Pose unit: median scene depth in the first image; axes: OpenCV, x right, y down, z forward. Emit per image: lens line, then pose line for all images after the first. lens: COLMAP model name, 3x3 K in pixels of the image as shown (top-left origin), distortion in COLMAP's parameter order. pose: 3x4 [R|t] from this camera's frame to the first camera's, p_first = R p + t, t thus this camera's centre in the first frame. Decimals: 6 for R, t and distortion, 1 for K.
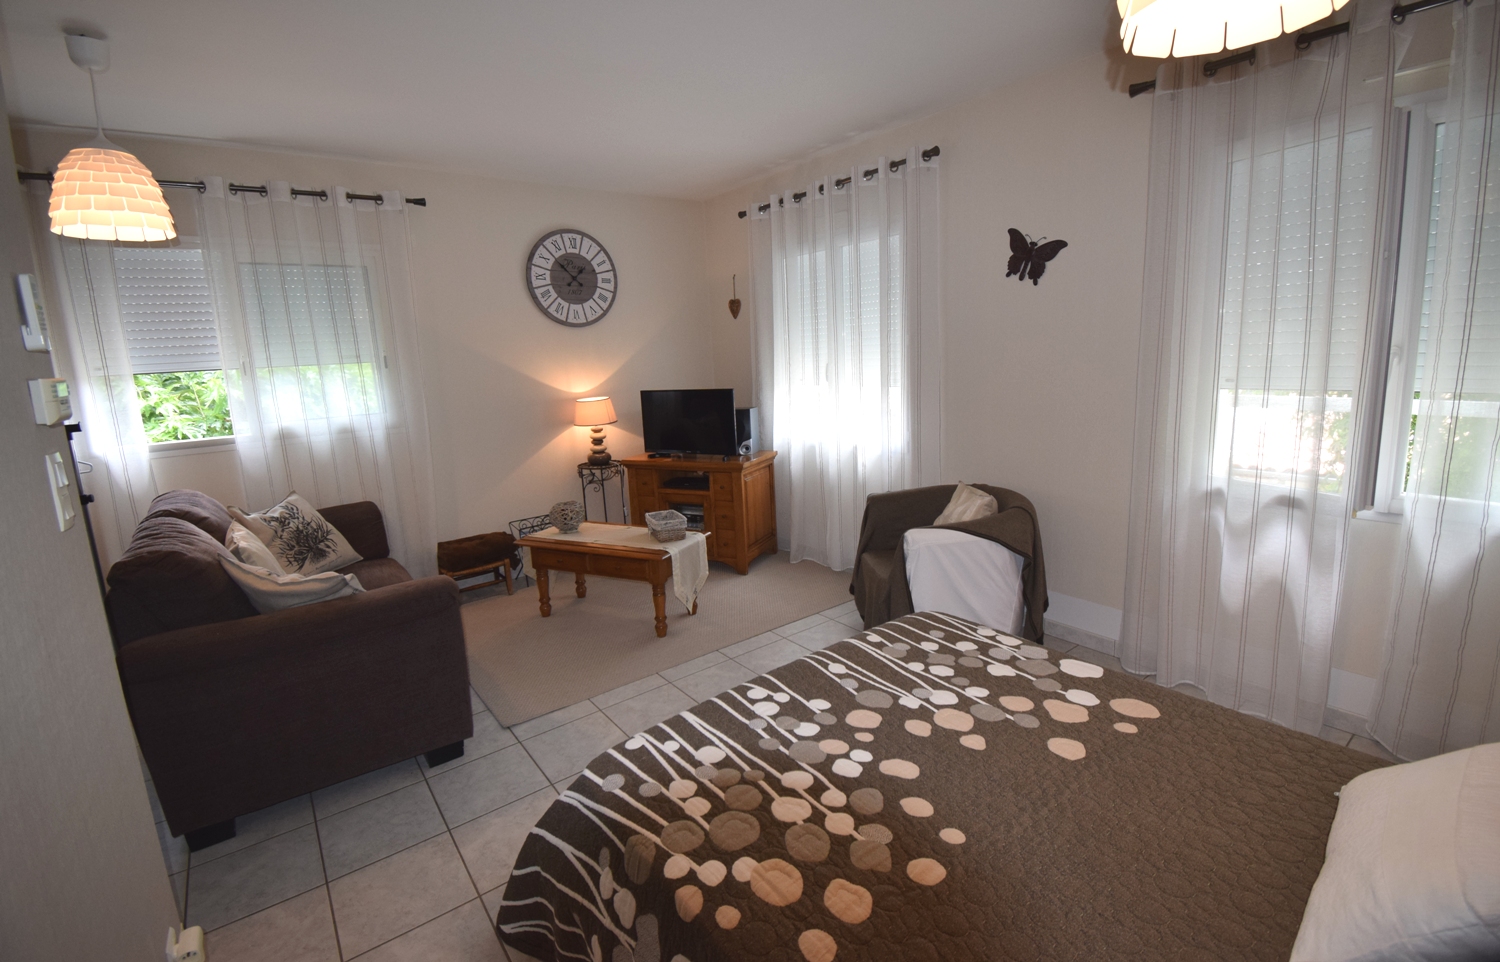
lens RADIAL K [[678.5, 0, 750.0], [0, 678.5, 481.0], [0, 0, 1]] dist [0.000935, 0.000065]
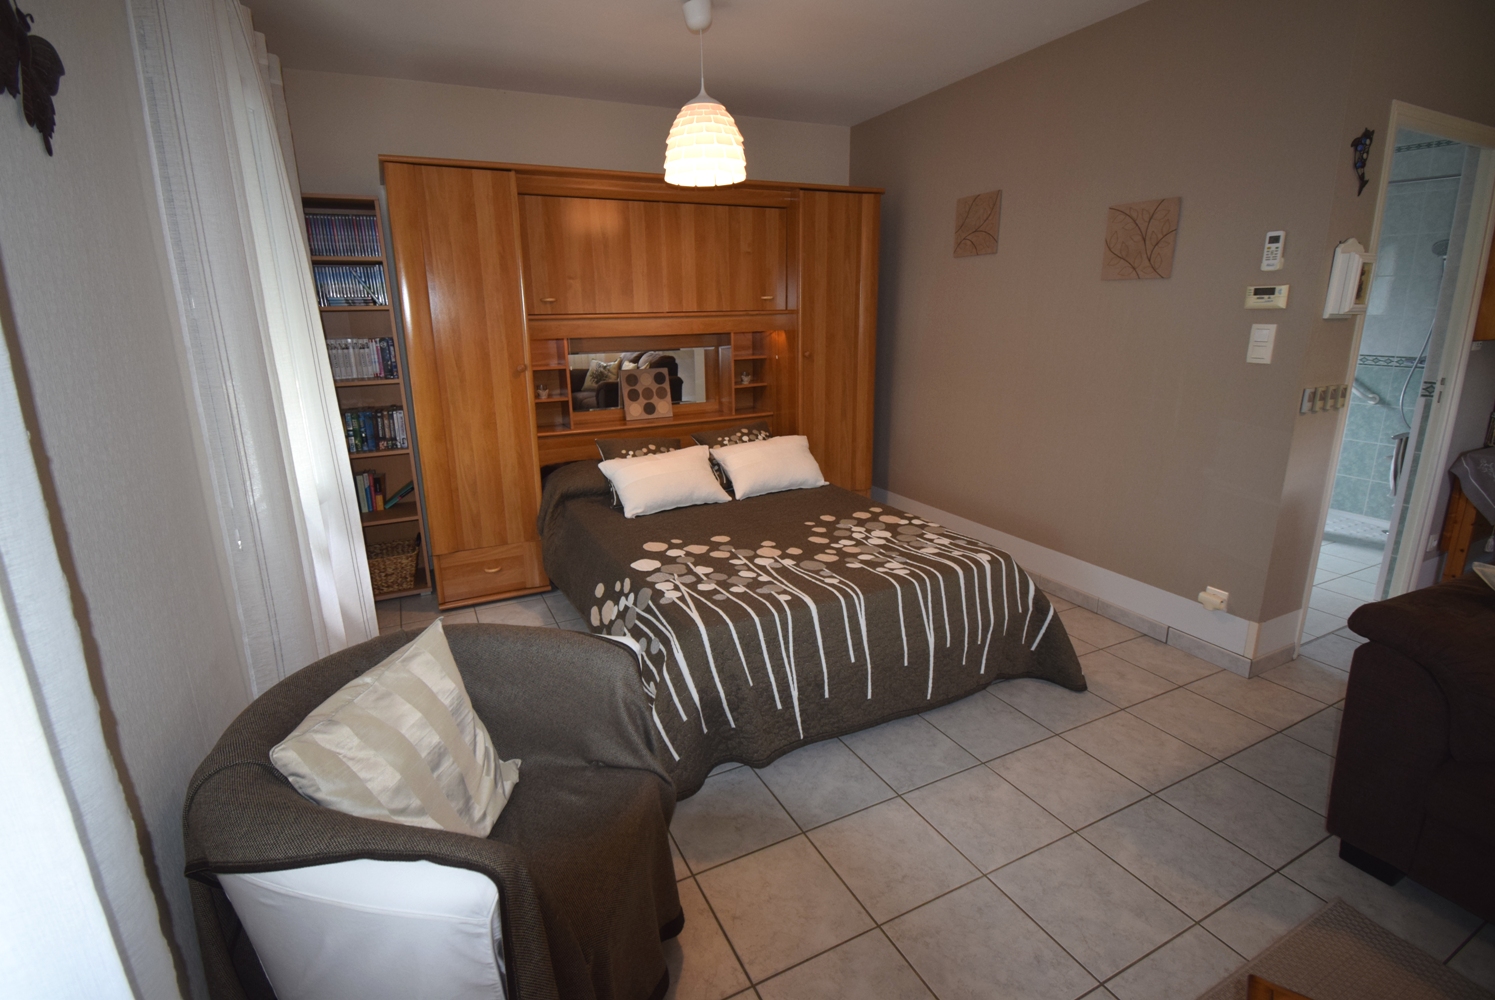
lens RADIAL K [[667.2, 0, 747.5], [0, 667.2, 500.0], [0, 0, 1]] dist [0.031609, -0.027497]
pose [[-0.980470, 0.014960, 0.196099, 0.048052], [0.102367, 0.890204, 0.443911, -0.415661], [-0.167927, 0.455316, -0.874350, 2.204160]]
